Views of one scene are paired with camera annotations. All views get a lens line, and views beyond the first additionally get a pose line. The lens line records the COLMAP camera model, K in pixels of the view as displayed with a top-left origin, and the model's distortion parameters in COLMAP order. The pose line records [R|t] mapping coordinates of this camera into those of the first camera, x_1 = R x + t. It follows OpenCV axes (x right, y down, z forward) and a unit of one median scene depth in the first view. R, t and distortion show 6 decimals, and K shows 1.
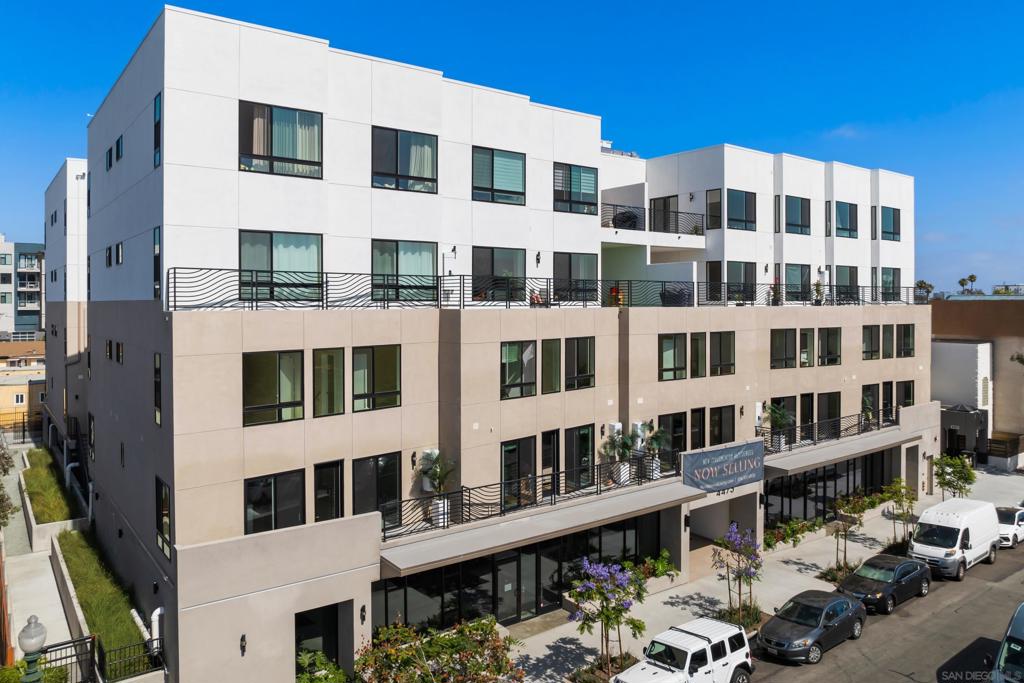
lens RADIAL K [[717.0, 0, 493.0], [0, 717.0, 341.4], [0, 0, 1]] dist [-0.026916, 0.001611]
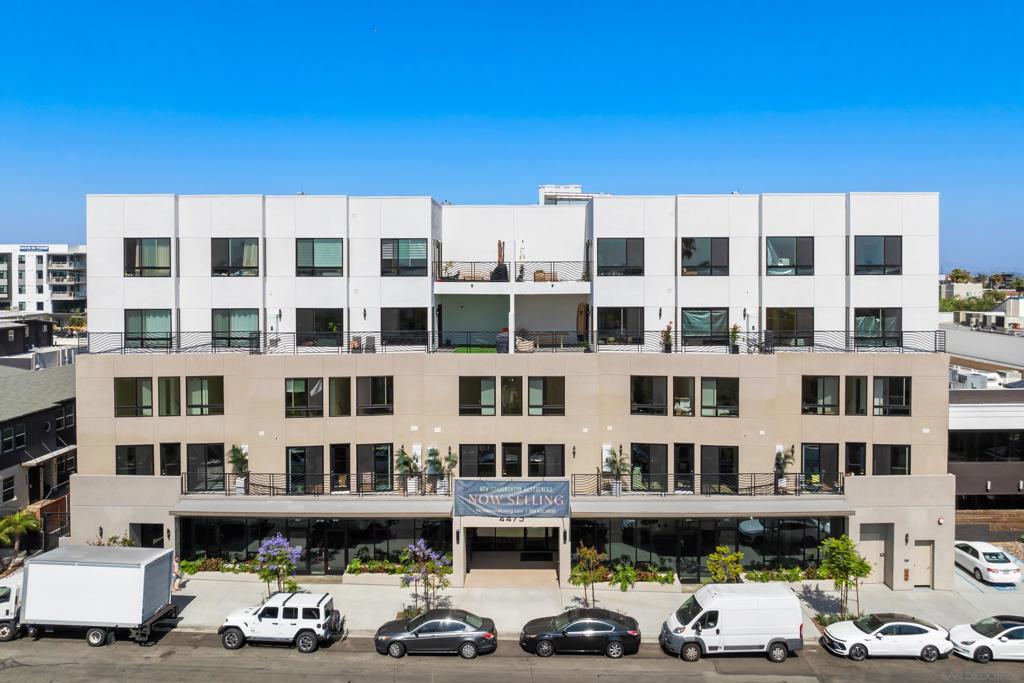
lens RADIAL K [[717.0, 0, 493.0], [0, 717.0, 341.4], [0, 0, 1]] dist [-0.026916, 0.001611]
pose [[0.793597, 0.051735, -0.606241, 1.153018], [-0.030620, 0.998512, 0.045127, -0.143484], [0.607673, -0.017249, 0.794000, 0.099481]]
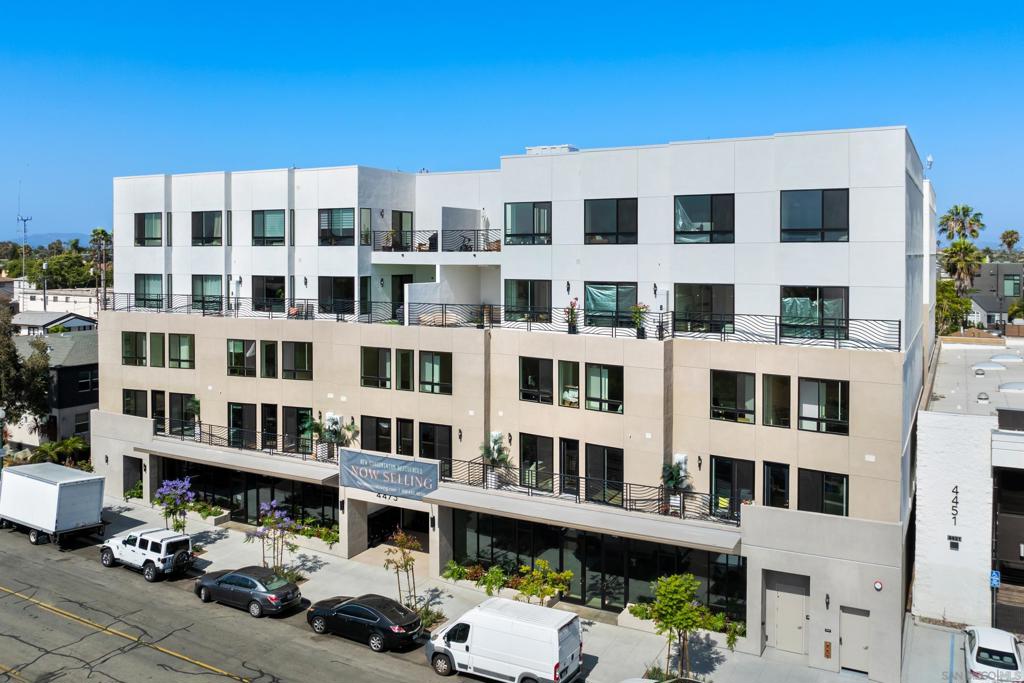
lens RADIAL K [[738.9, 0, 512.0], [0, 738.9, 341.5], [0, 0, 1]] dist [-0.028181, 0.003409]
pose [[0.461347, 0.091289, -0.882511, 1.637085], [-0.060484, 0.995614, 0.071370, -0.138632], [0.885156, 0.020451, 0.464845, 0.757478]]
